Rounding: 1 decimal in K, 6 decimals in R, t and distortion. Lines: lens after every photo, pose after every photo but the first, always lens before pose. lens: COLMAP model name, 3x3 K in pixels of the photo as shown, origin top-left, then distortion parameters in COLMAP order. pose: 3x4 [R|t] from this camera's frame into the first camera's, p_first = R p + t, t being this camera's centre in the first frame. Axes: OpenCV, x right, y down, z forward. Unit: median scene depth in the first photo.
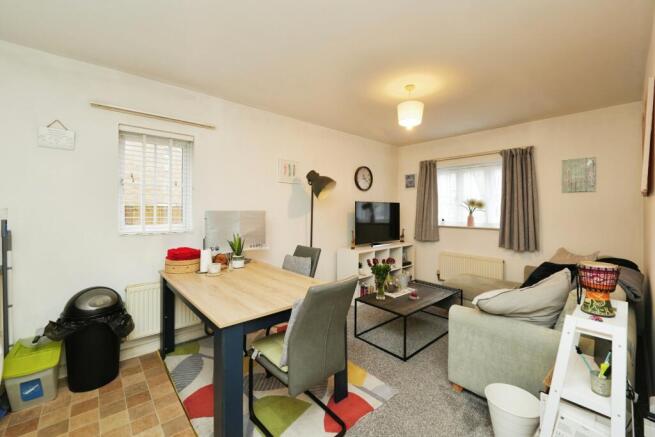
lens RADIAL K [[273.6, 0, 329.8], [0, 273.6, 206.1], [0, 0, 1]] dist [-0.002750, -0.000353]
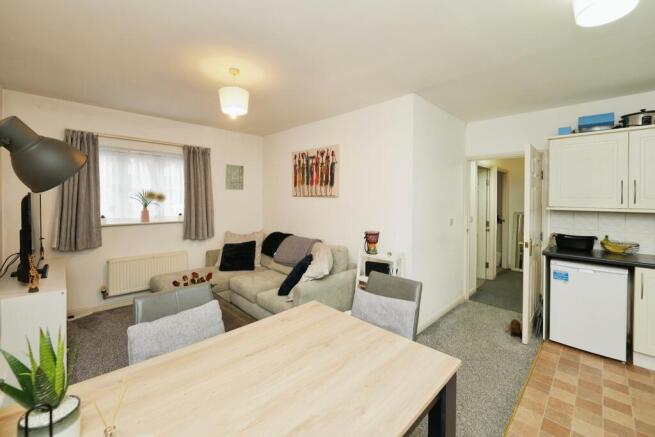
lens RADIAL K [[273.6, 0, 329.8], [0, 273.6, 206.1], [0, 0, 1]] dist [-0.002750, -0.000353]
pose [[-0.050640, -0.027246, 0.998345, -0.396669], [-0.014861, 0.999538, 0.026525, -0.008893], [-0.998606, -0.013493, -0.051022, 0.463938]]
